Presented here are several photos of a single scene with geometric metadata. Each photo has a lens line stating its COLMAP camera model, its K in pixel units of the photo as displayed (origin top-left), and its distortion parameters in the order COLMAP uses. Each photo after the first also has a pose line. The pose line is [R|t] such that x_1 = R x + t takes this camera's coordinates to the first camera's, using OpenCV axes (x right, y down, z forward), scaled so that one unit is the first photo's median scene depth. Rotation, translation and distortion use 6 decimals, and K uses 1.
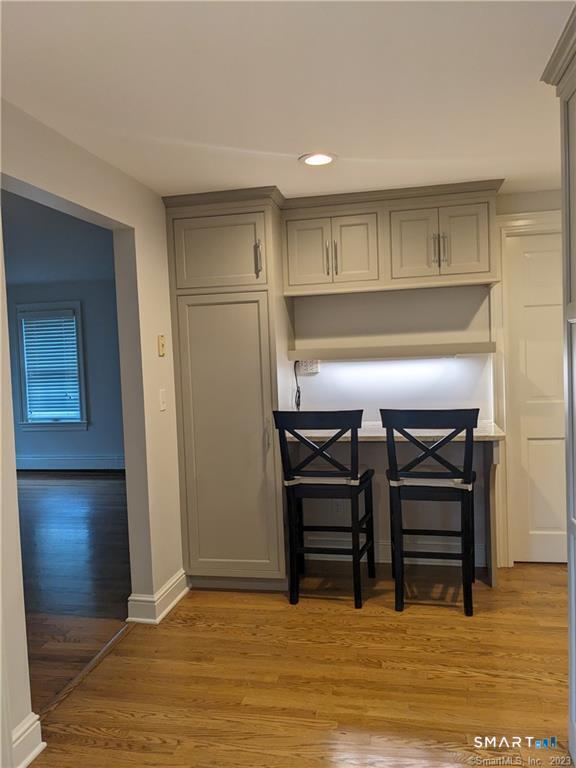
lens RADIAL K [[609.9, 0, 270.5], [0, 609.9, 383.8], [0, 0, 1]] dist [-0.009576, -0.006038]
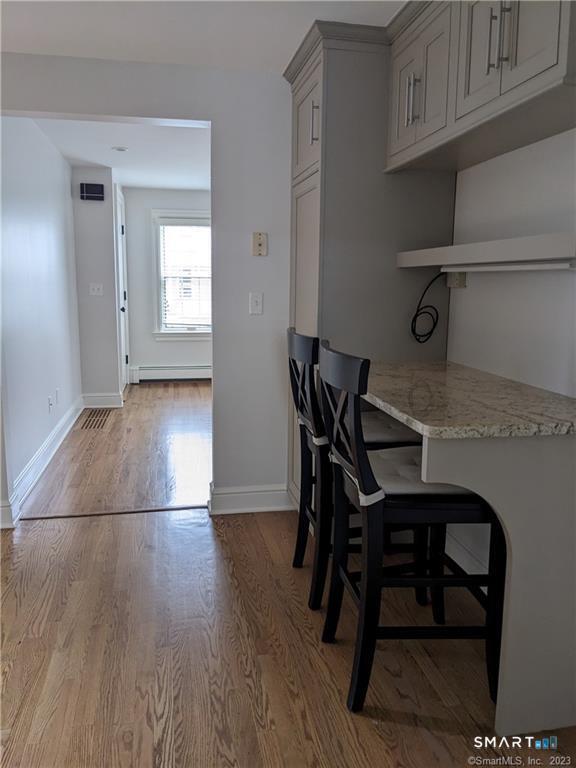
lens RADIAL K [[610.2, 0, 289.3], [0, 610.2, 382.6], [0, 0, 1]] dist [0.054983, -0.079974]
pose [[0.397336, 0.198306, -0.895990, 0.942584], [-0.077457, 0.980135, 0.182580, -0.038566], [0.914398, -0.003145, 0.404804, 0.862943]]
